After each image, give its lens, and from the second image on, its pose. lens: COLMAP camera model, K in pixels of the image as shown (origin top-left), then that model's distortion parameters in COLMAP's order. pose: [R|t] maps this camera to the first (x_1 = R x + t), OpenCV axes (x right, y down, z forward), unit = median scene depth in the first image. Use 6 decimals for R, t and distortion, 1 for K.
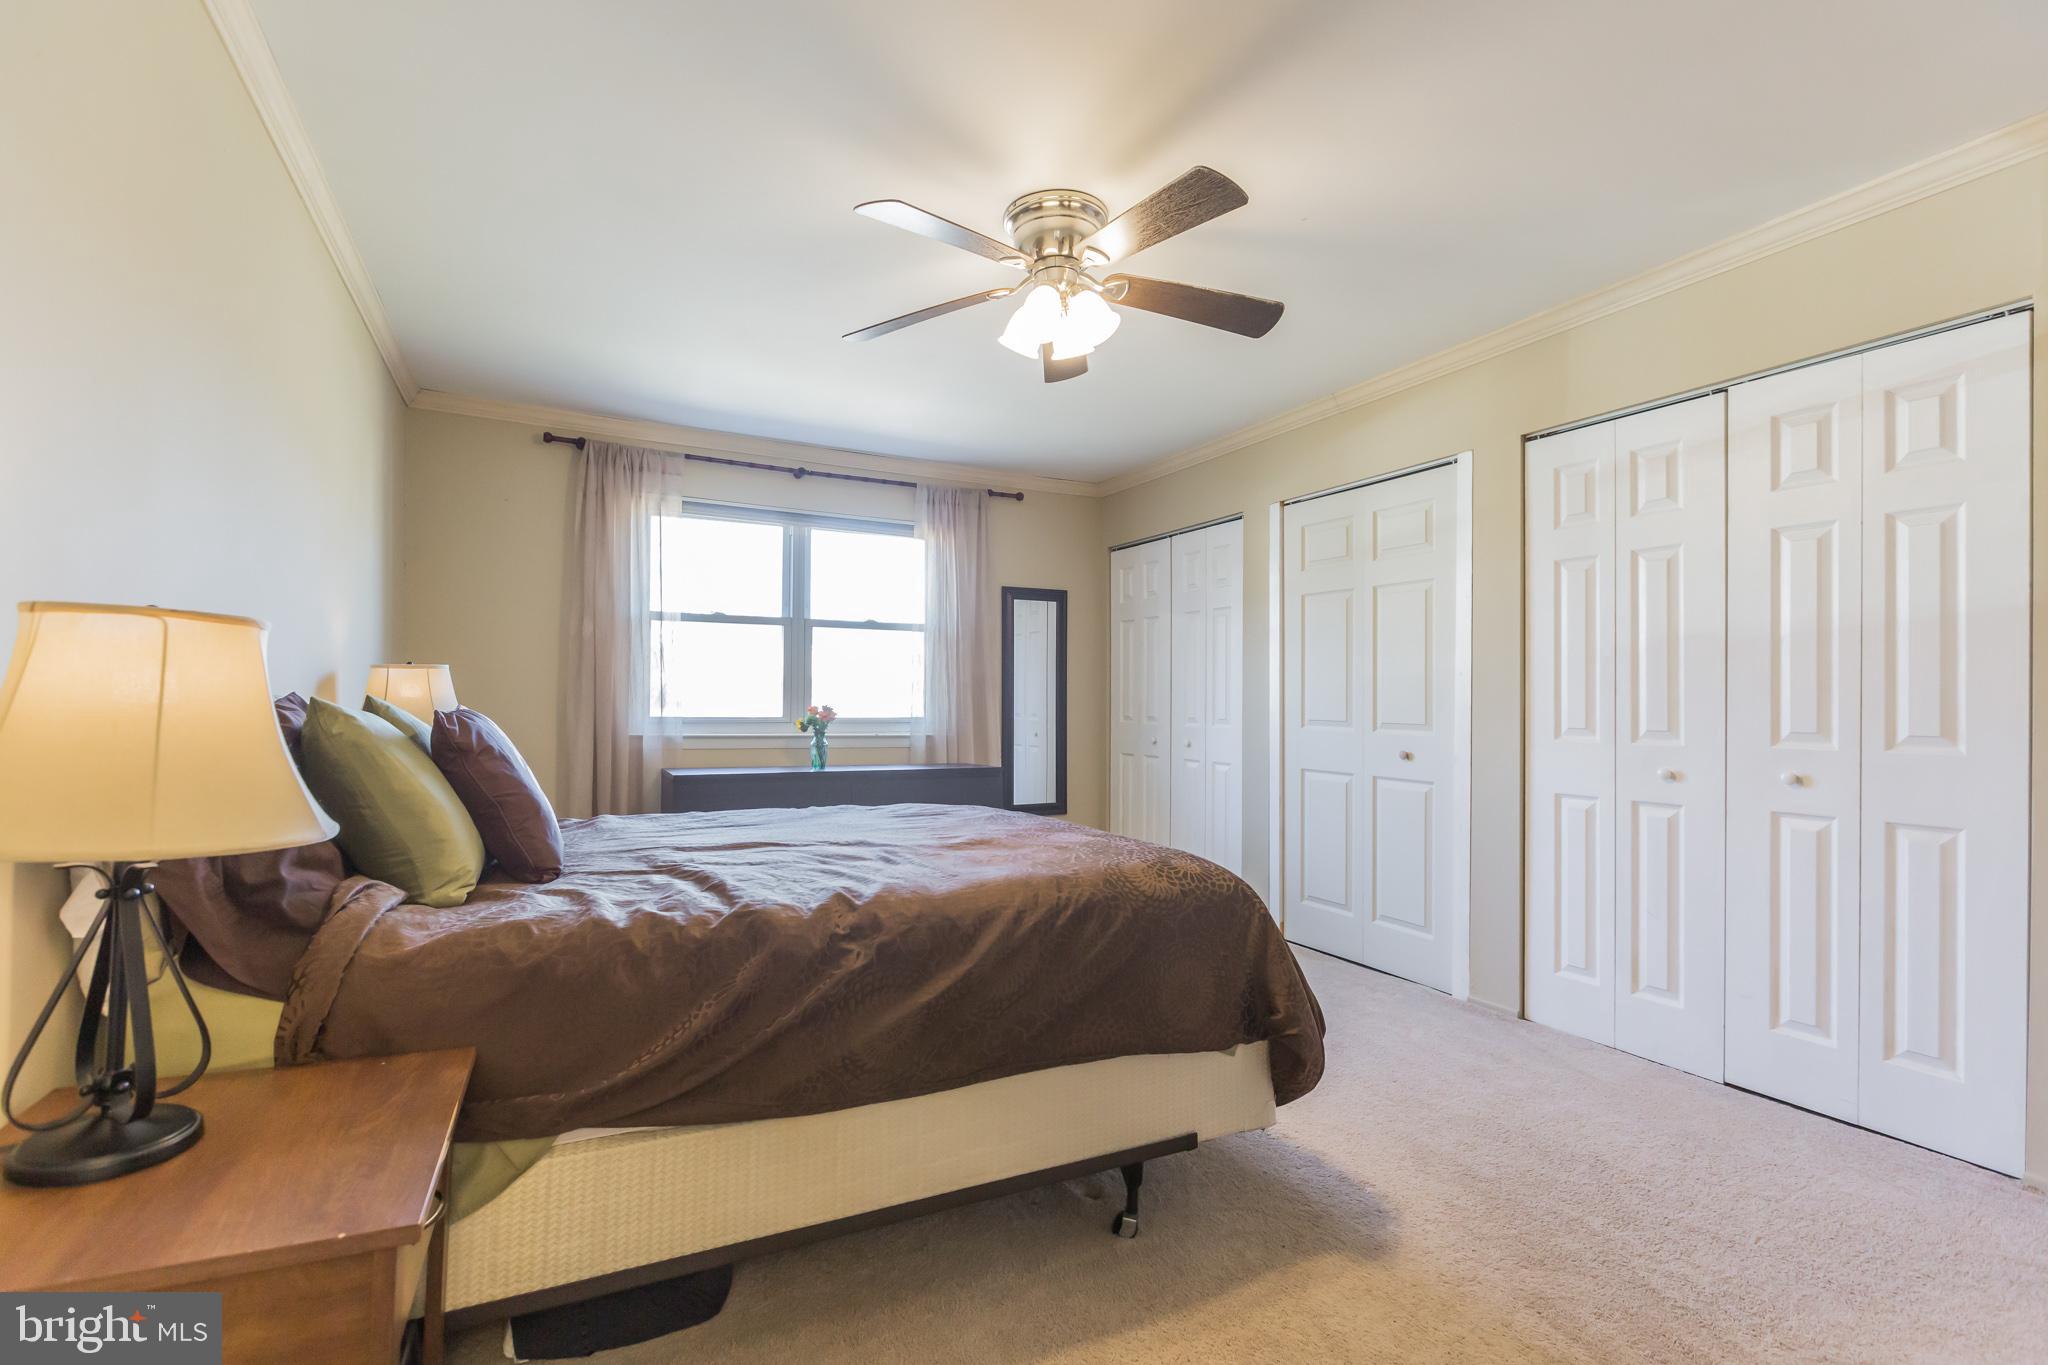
lens RADIAL K [[932.3, 0, 1024.0], [0, 932.3, 682.5], [0, 0, 1]] dist [0.000498, 0.000087]
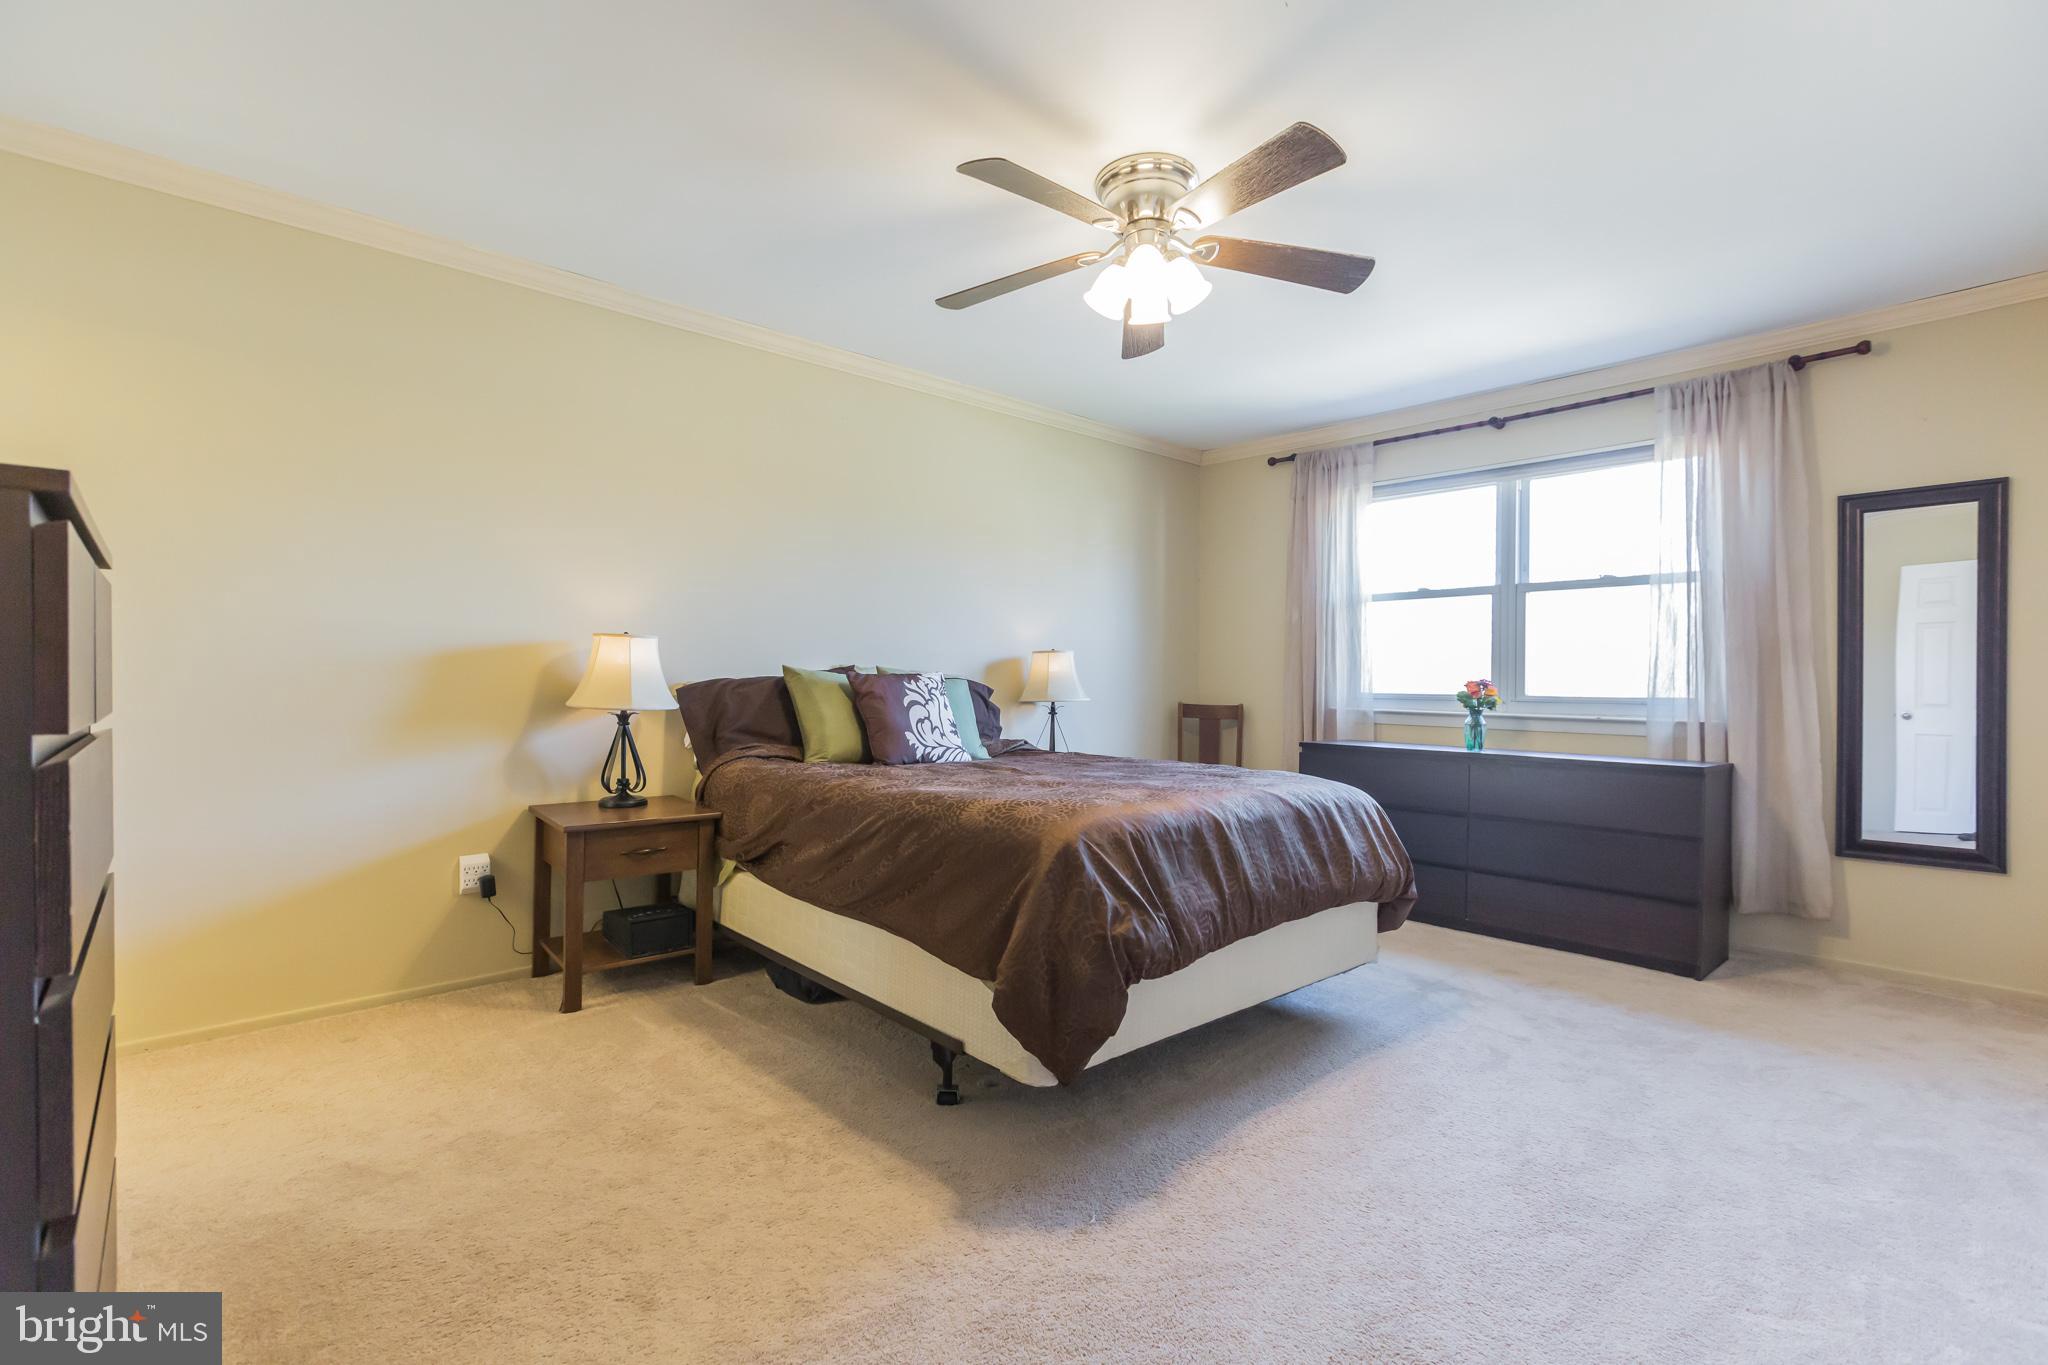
lens RADIAL K [[932.3, 0, 1024.0], [0, 932.3, 682.5], [0, 0, 1]] dist [0.000498, 0.000087]
pose [[0.252078, -0.008849, -0.967667, 0.507128], [0.008840, 0.999938, -0.006841, 0.026882], [0.967667, -0.006830, 0.252140, 0.329719]]
